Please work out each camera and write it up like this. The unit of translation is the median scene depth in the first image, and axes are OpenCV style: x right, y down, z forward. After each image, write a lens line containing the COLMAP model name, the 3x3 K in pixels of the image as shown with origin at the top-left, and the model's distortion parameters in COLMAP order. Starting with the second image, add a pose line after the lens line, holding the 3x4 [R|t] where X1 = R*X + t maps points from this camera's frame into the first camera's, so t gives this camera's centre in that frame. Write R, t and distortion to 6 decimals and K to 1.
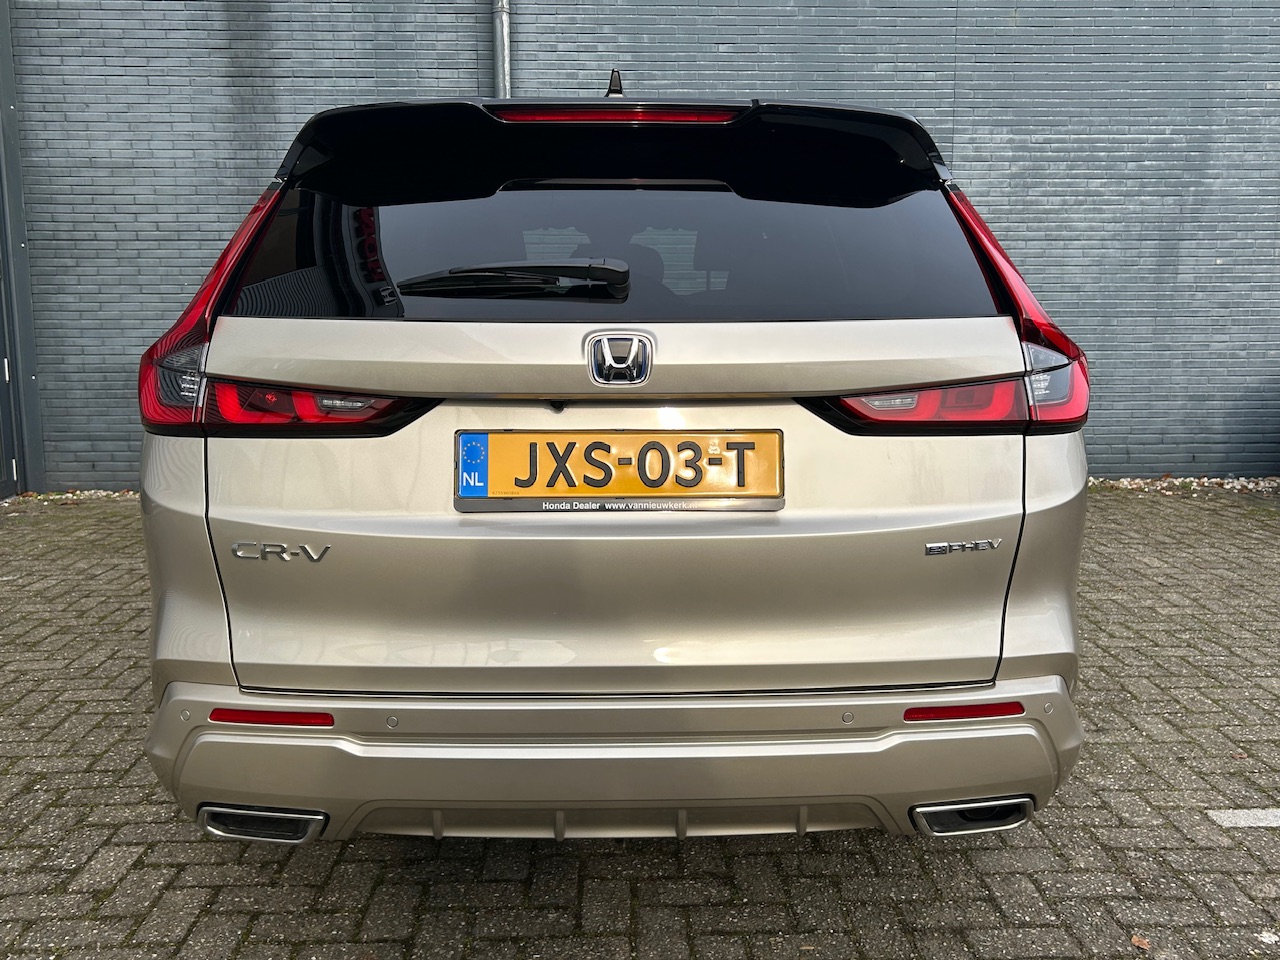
lens RADIAL K [[1156.1, 0, 635.3], [0, 1156.1, 470.3], [0, 0, 1]] dist [-0.007967, 0.015996]
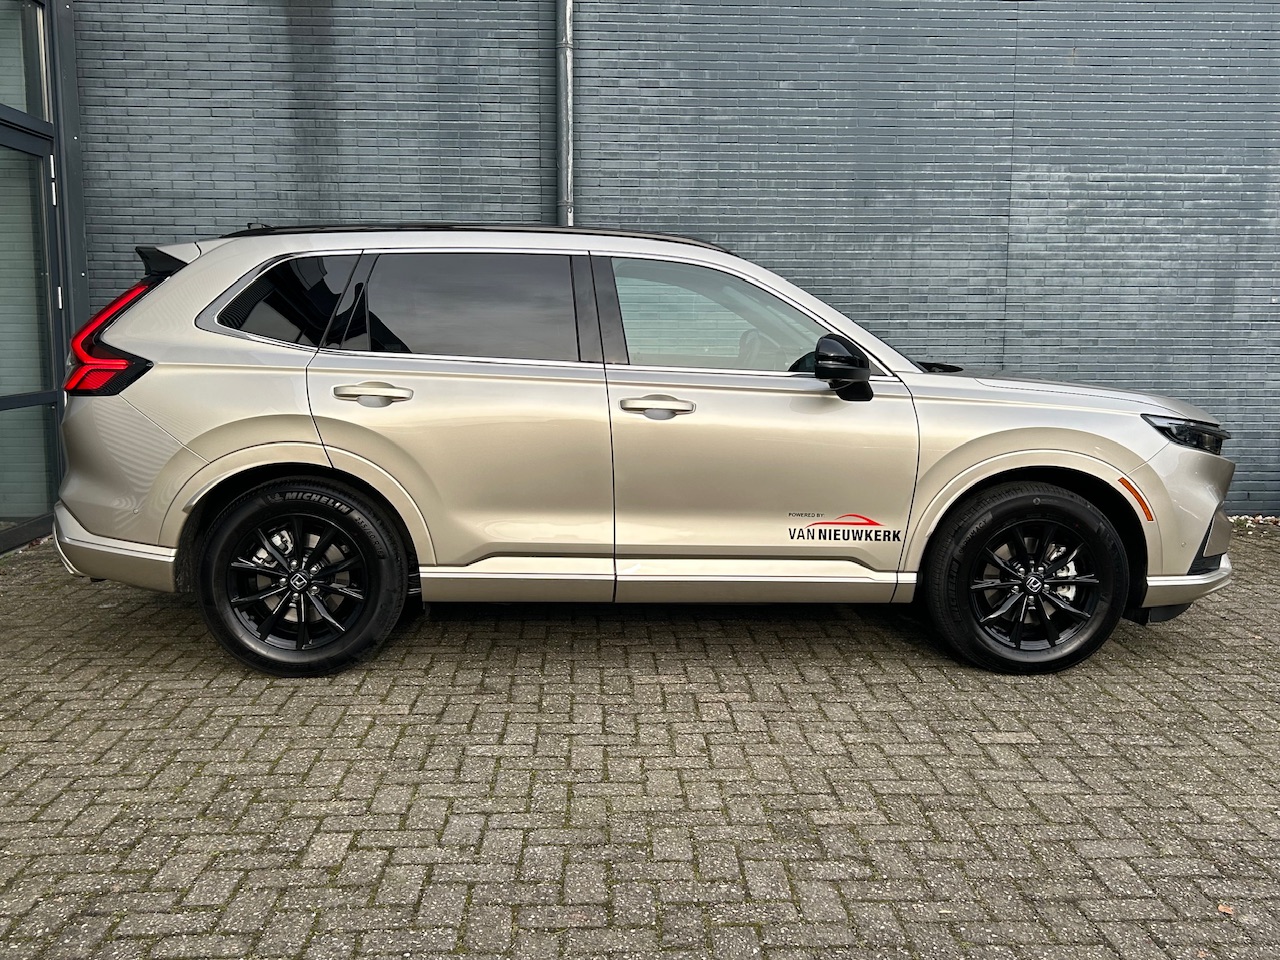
lens RADIAL K [[1271.6, 0, 639.9], [0, 1271.6, 490.5], [0, 0, 1]] dist [0.003361, 0.000000]
pose [[0.999902, 0.006166, 0.012606, -0.098231], [-0.006030, 0.999924, -0.010756, -0.000297], [-0.012671, 0.010679, 0.999863, -0.161346]]
